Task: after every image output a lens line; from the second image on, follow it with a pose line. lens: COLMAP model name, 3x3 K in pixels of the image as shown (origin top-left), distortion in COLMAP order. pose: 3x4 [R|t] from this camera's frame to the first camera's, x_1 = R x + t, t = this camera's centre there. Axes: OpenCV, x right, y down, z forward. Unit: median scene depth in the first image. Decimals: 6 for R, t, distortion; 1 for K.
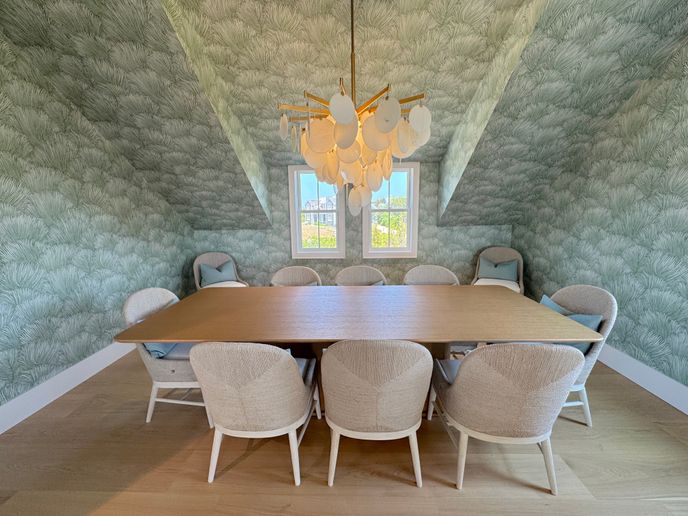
lens RADIAL K [[274.8, 0, 343.7], [0, 274.8, 257.6], [0, 0, 1]] dist [0.000674, 0.000180]
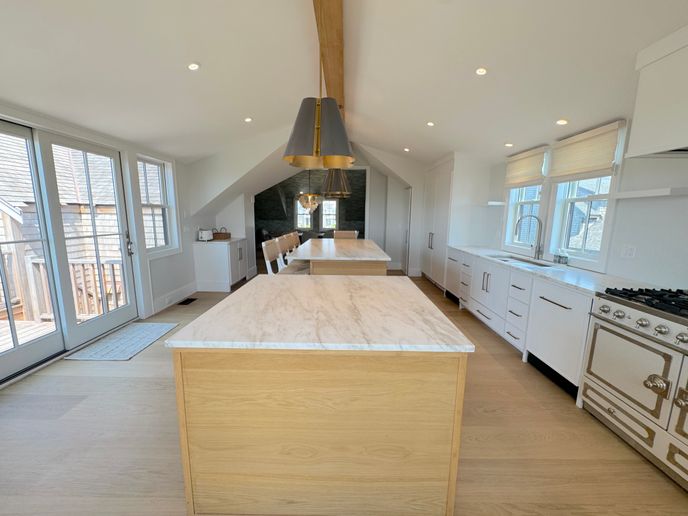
lens RADIAL K [[274.8, 0, 345.6], [0, 274.8, 257.6], [0, 0, 1]] dist [0.000674, 0.000180]
pose [[0.999046, 0.018212, 0.039690, 0.240162], [-0.017904, 0.999807, -0.008110, 0.302449], [-0.039830, 0.007391, 0.999179, -1.898793]]
